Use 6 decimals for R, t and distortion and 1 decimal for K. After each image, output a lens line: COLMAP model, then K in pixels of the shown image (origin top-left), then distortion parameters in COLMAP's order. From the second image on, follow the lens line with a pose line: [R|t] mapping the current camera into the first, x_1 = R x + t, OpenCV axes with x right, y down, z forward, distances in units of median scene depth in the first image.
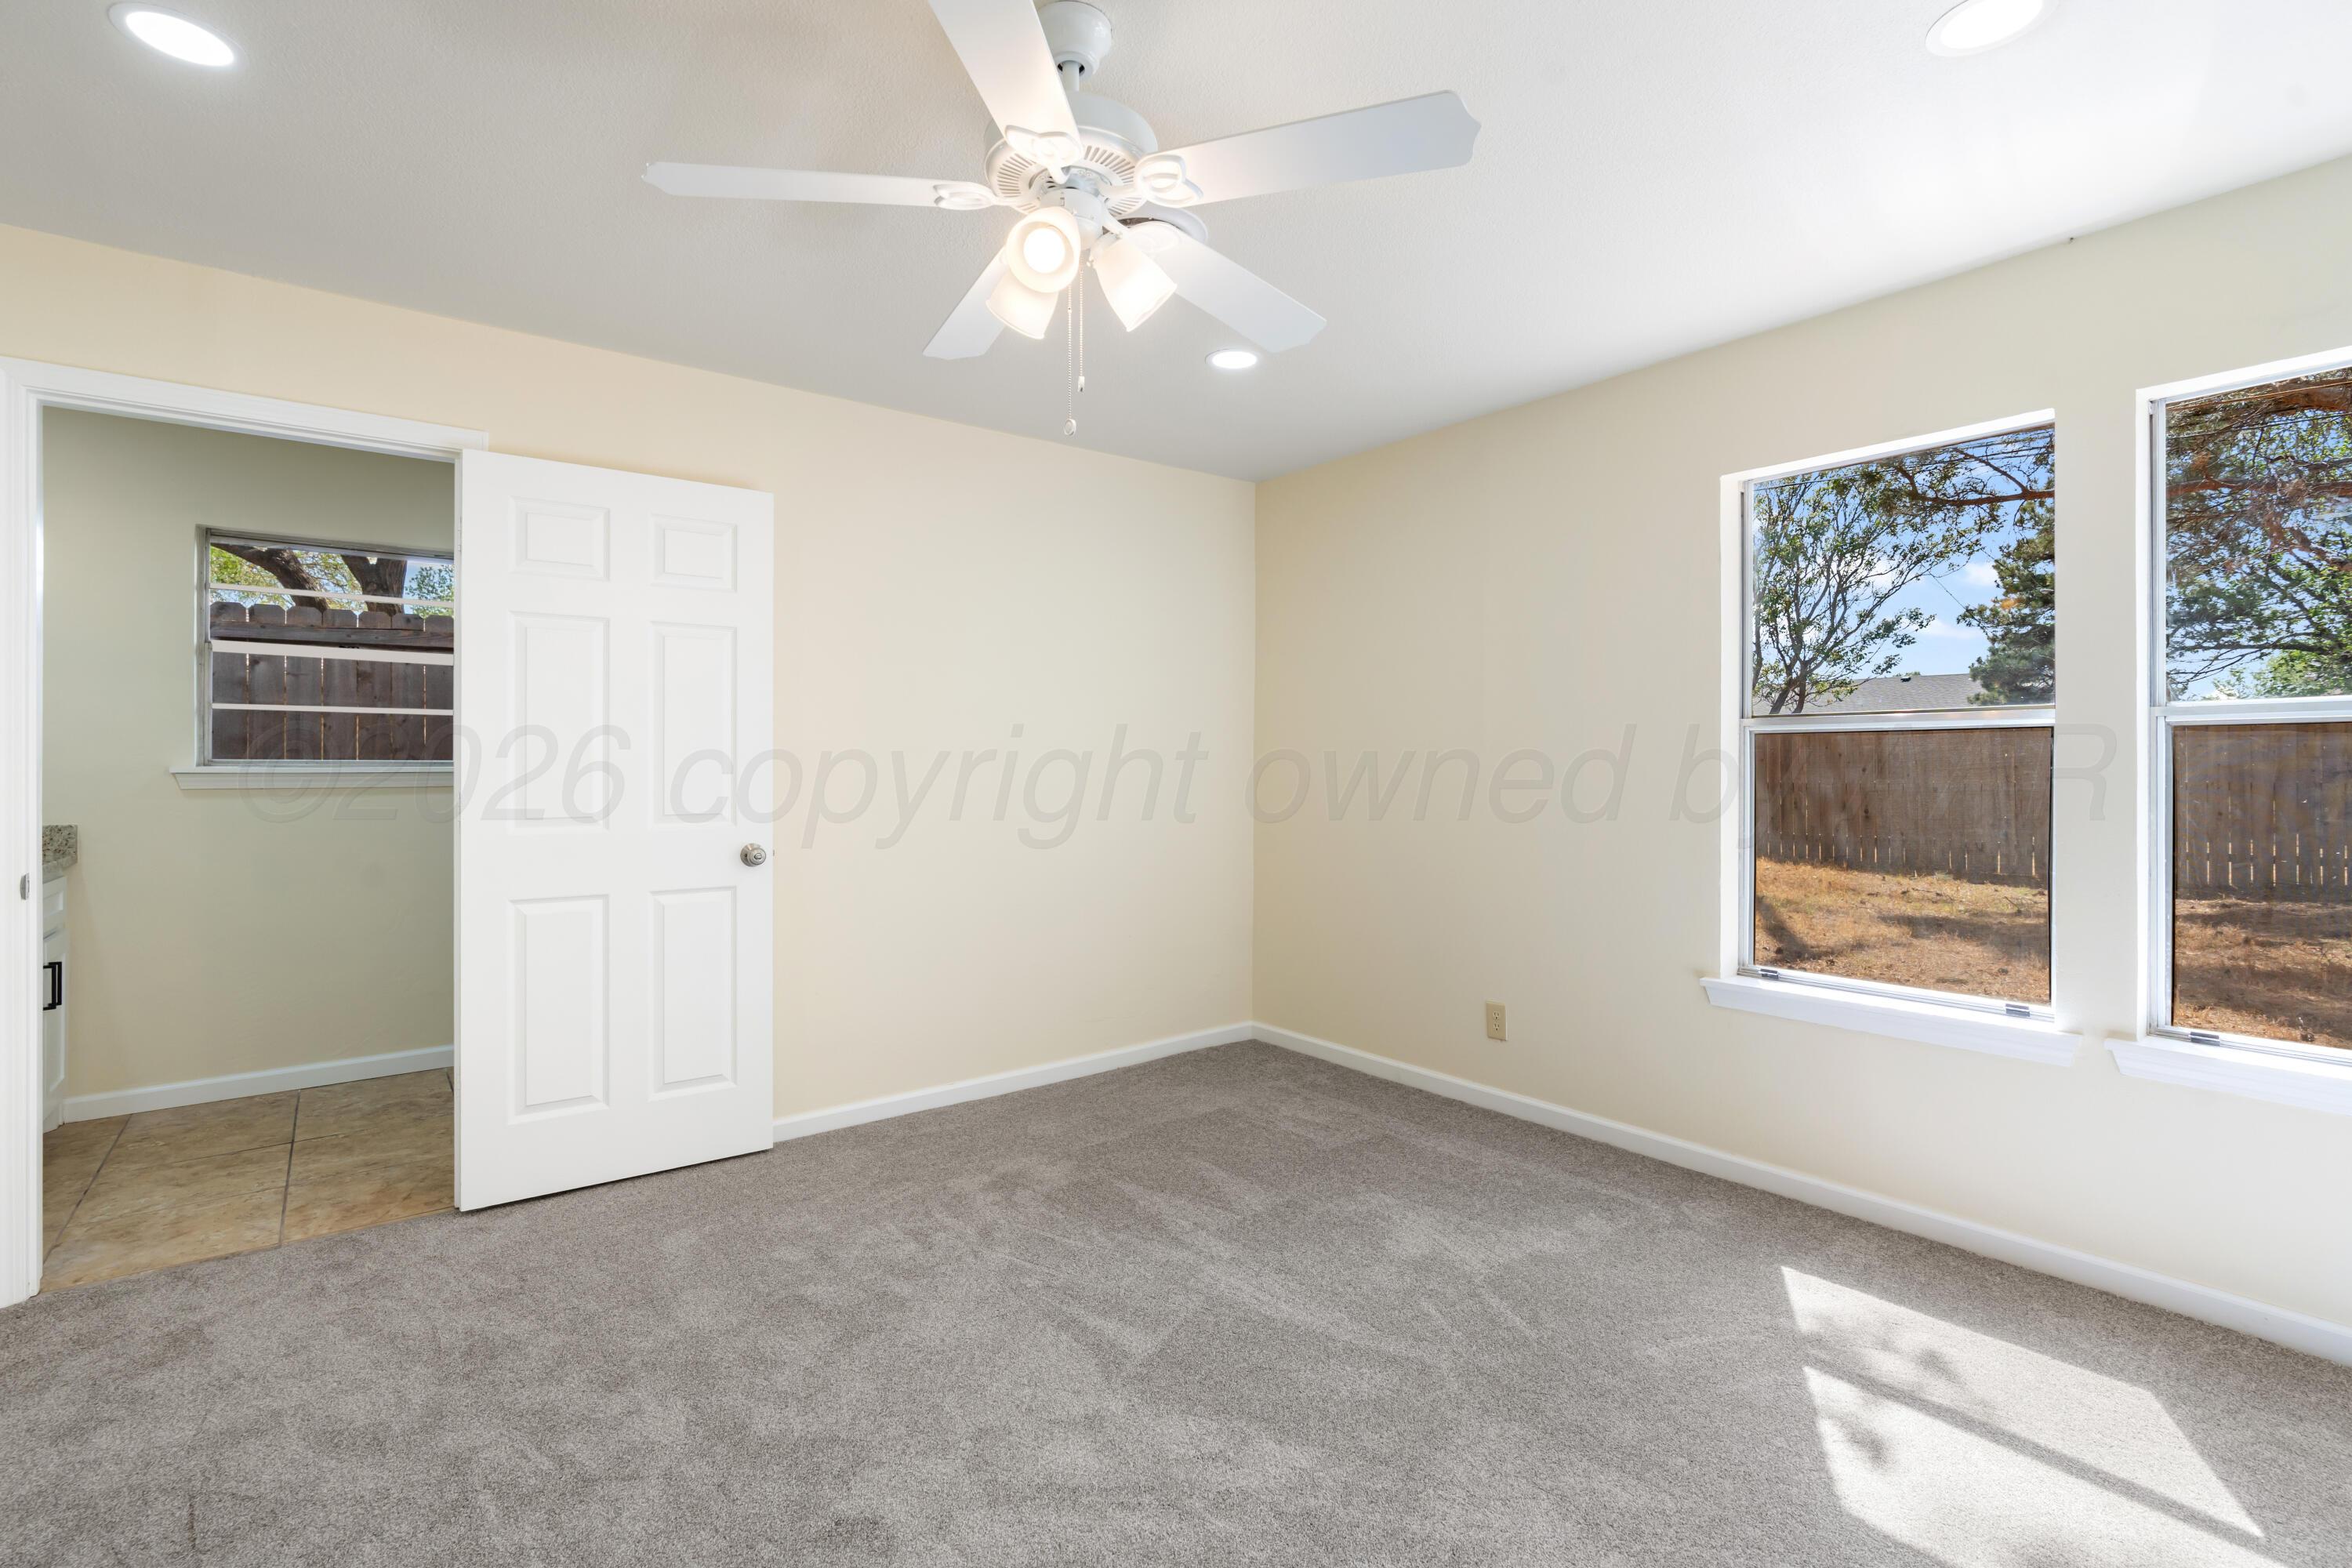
lens RADIAL K [[1054.8, 0, 1192.0], [0, 1054.8, 753.8], [0, 0, 1]] dist [-0.015034, 0.003891]
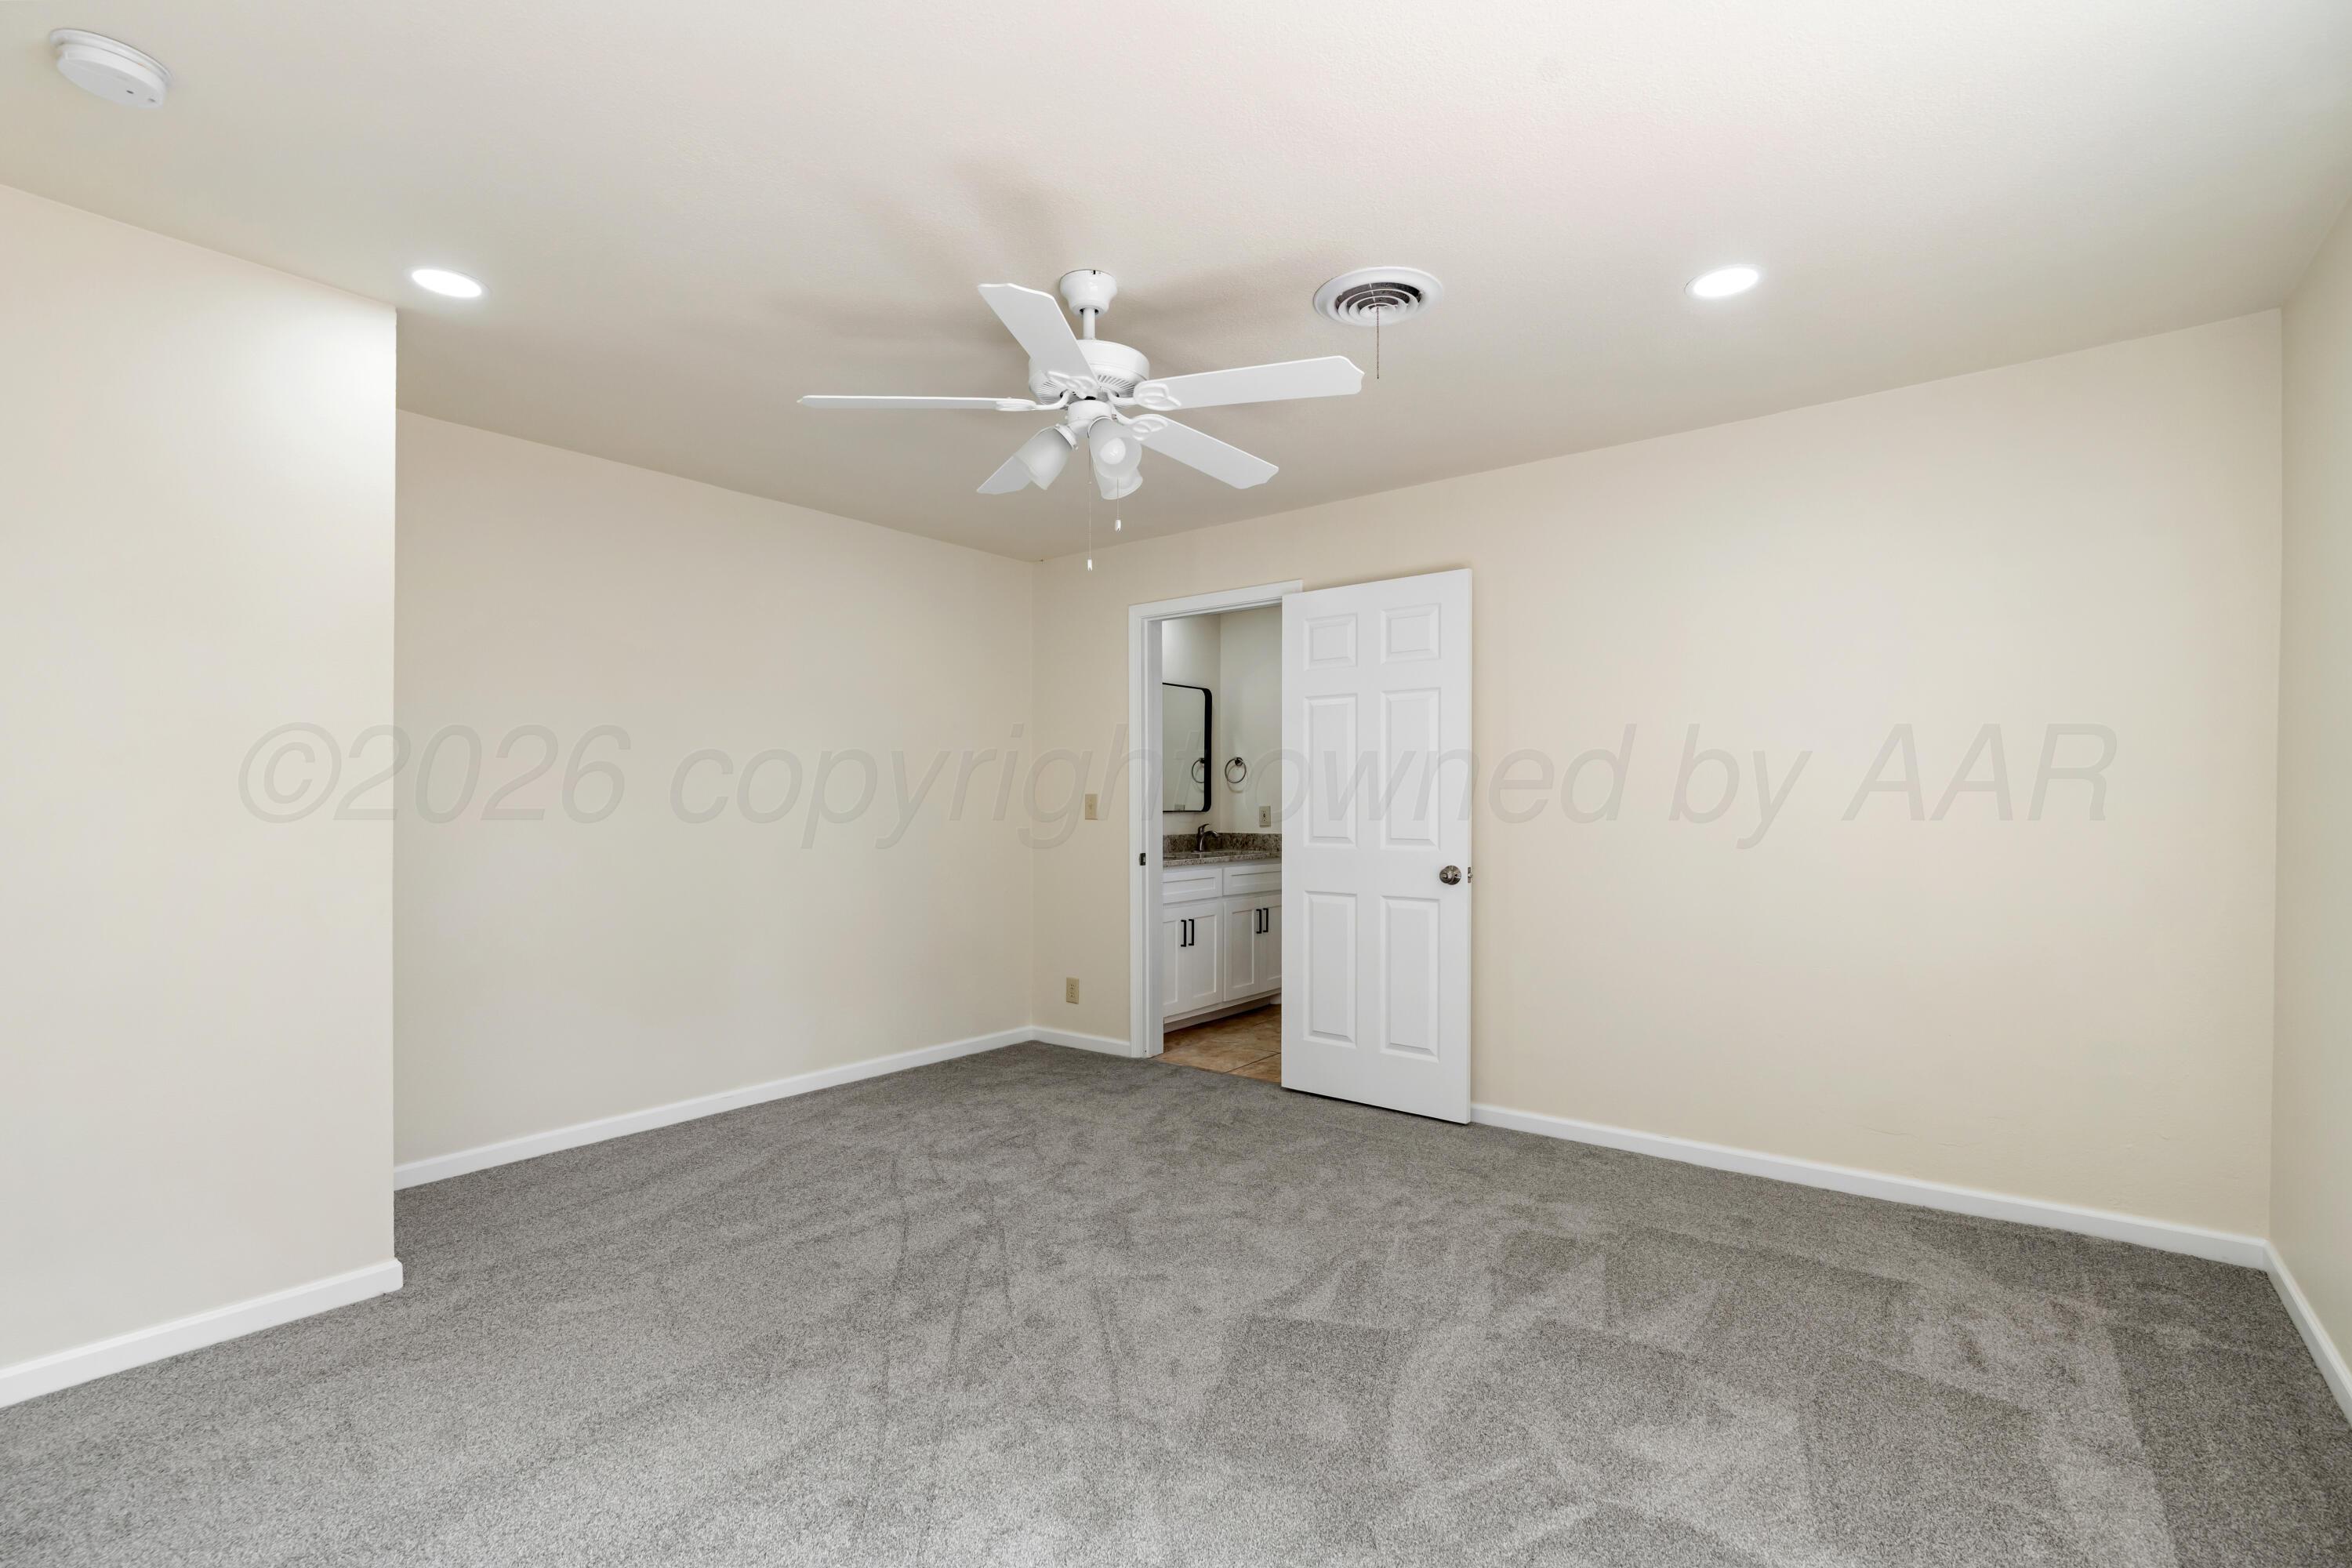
lens RADIAL K [[1054.8, 0, 1156.9], [0, 1054.8, 799.0], [0, 0, 1]] dist [-0.015034, 0.003891]
pose [[0.235765, -0.001992, -0.971808, 0.831952], [0.010438, 0.999945, 0.000483, 0.006368], [0.971754, -0.010258, 0.235773, 0.479638]]
